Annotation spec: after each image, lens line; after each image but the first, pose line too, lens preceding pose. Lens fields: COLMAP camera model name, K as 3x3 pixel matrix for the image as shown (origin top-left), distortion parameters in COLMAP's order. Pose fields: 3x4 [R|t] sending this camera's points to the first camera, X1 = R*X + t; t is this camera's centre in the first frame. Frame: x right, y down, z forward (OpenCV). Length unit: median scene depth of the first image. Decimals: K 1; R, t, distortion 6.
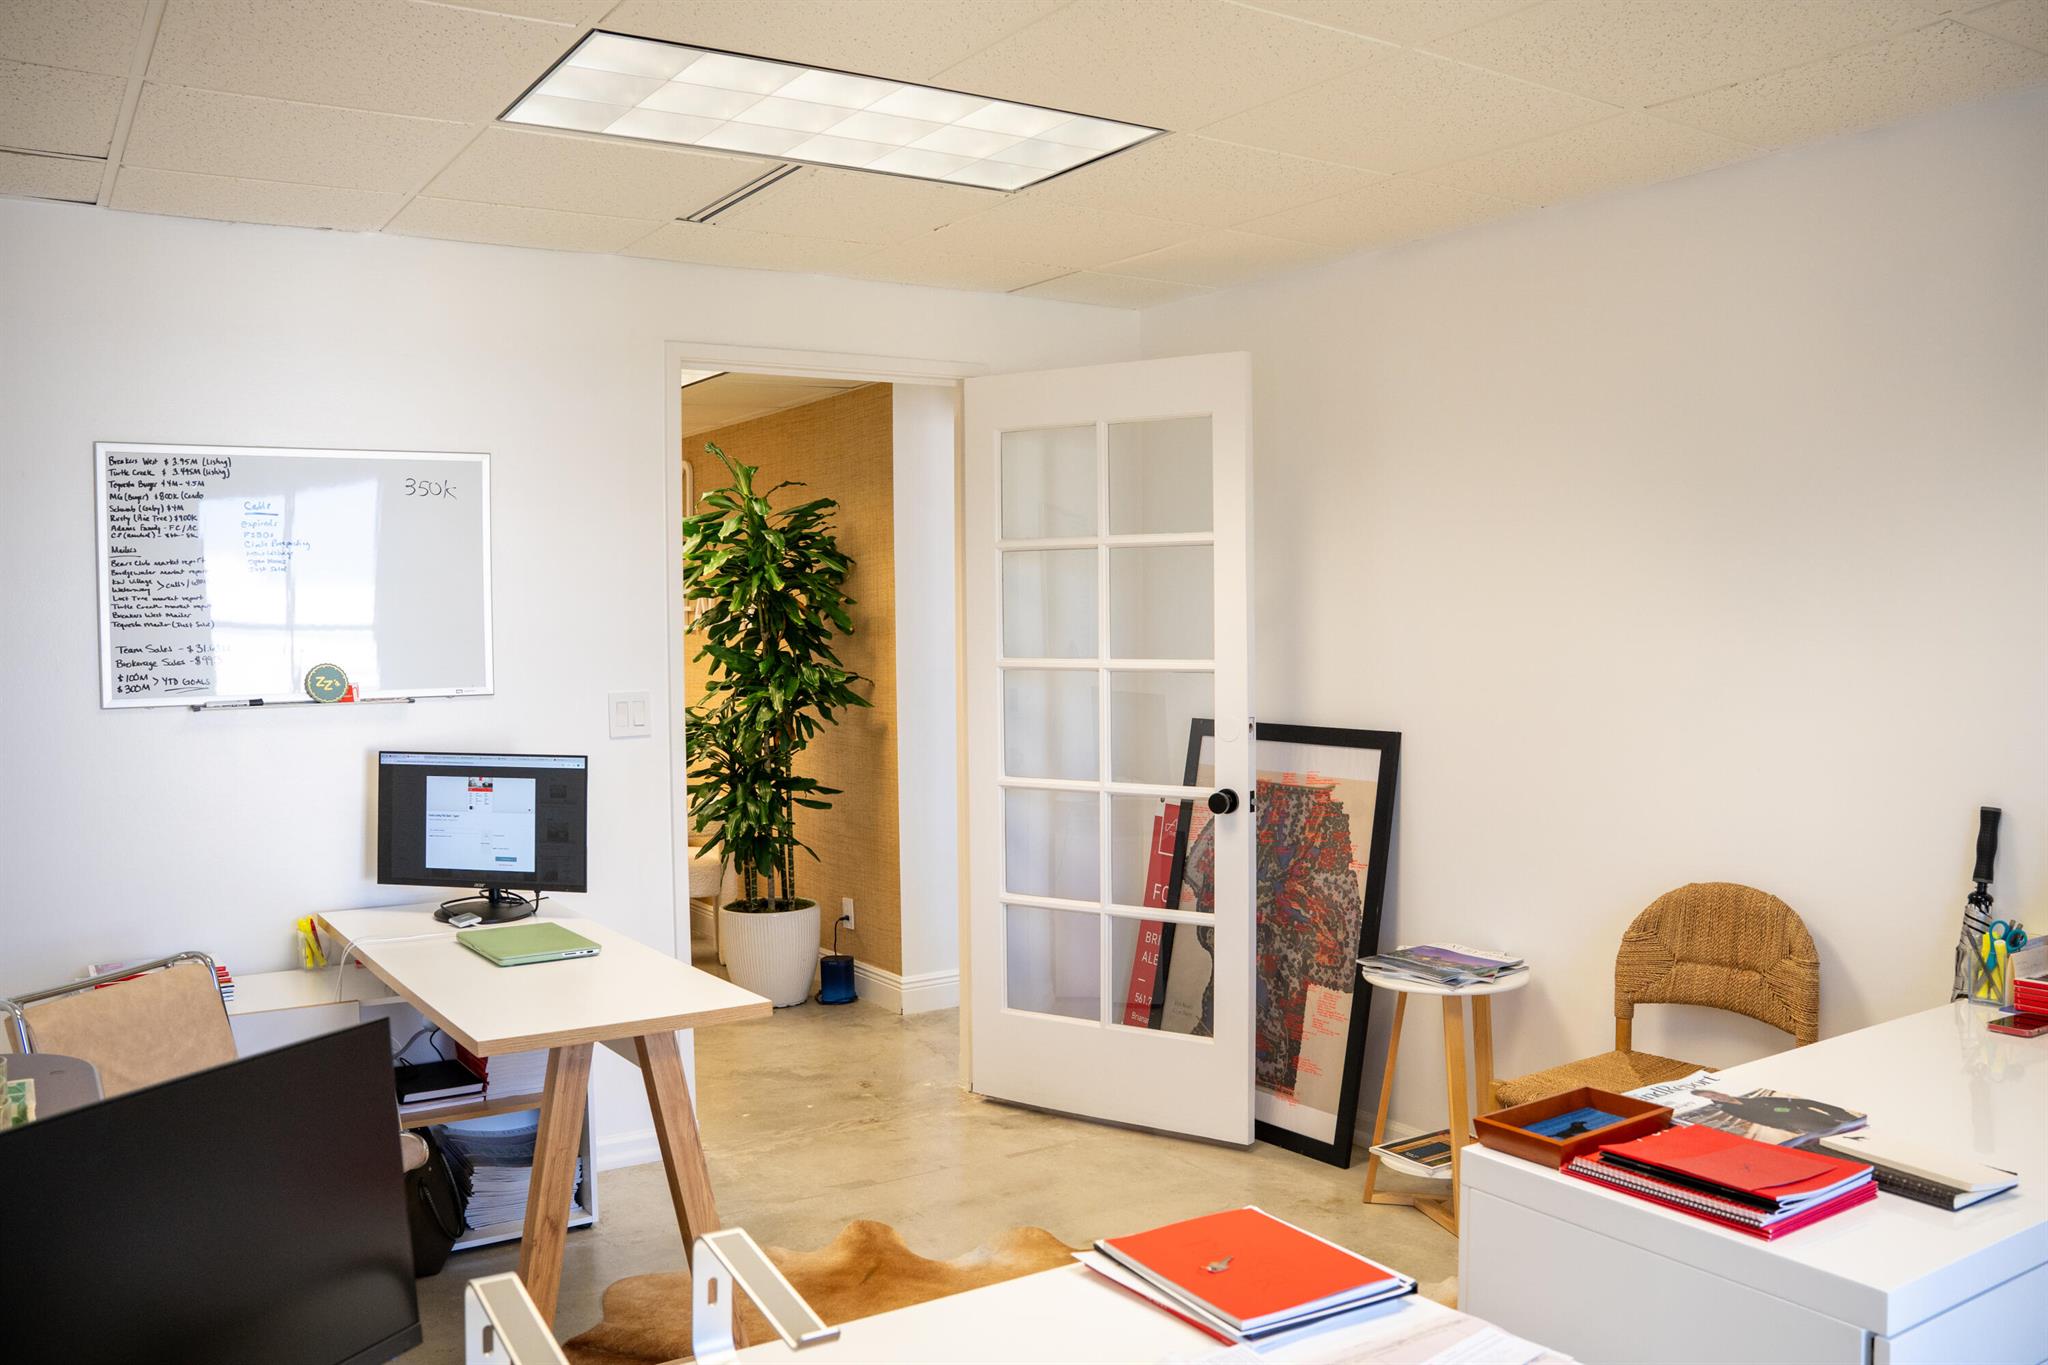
lens RADIAL K [[1657.4, 0, 1020.3], [0, 1657.4, 670.4], [0, 0, 1]] dist [-0.199540, 0.183403]
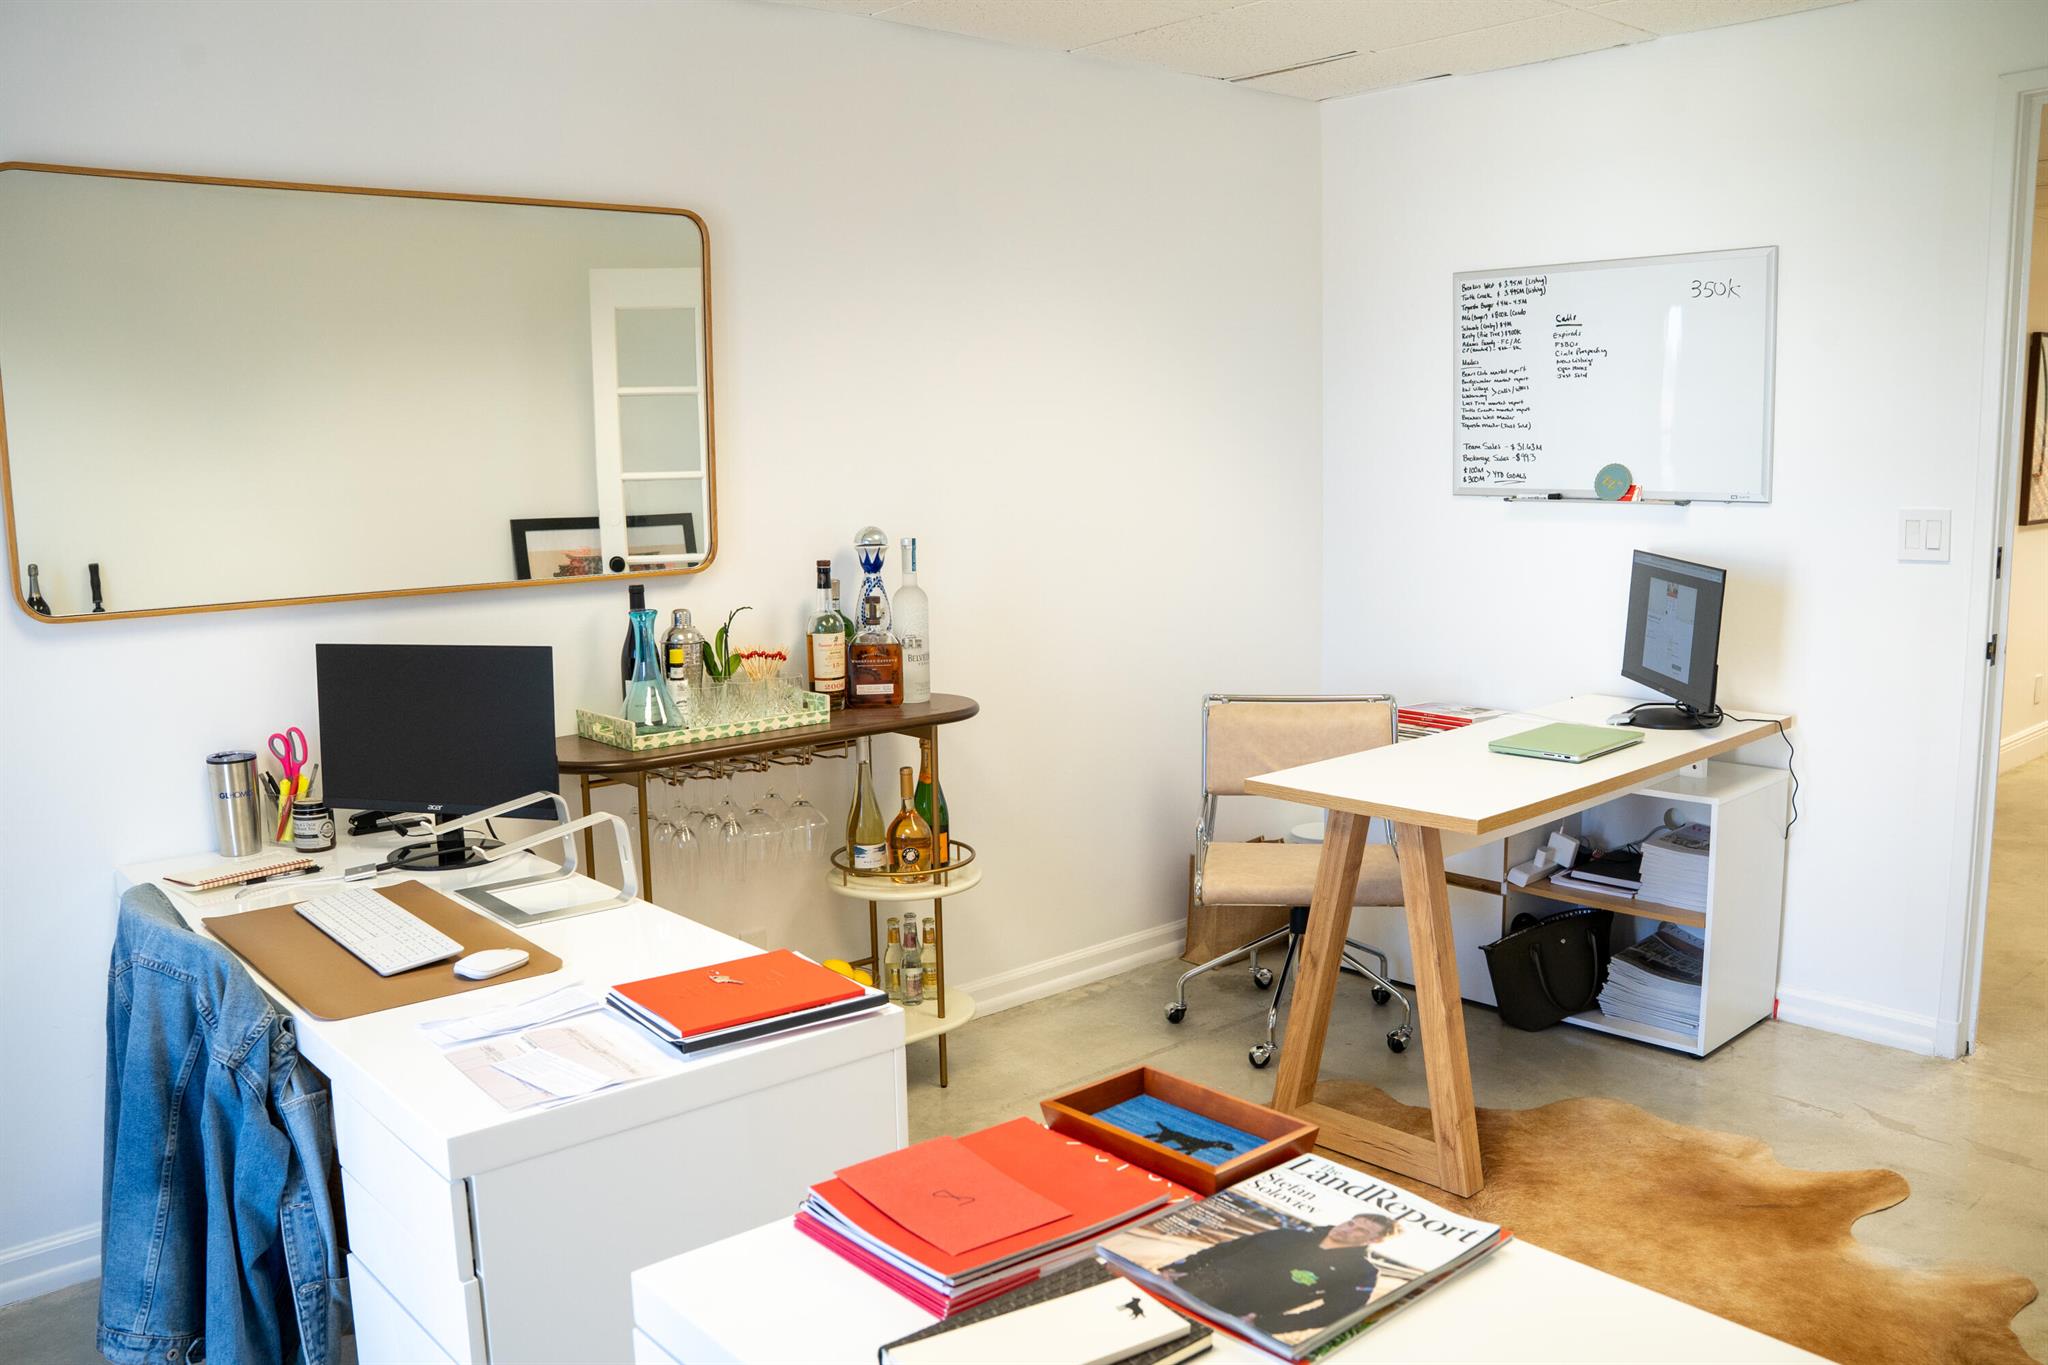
lens RADIAL K [[1657.4, 0, 1020.3], [0, 1657.4, 670.4], [0, 0, 1]] dist [-0.199540, 0.183403]
pose [[0.141599, 0.146502, -0.979024, 0.610305], [-0.015378, 0.989195, 0.145799, -0.019662], [0.989805, -0.005589, 0.142322, 0.484321]]
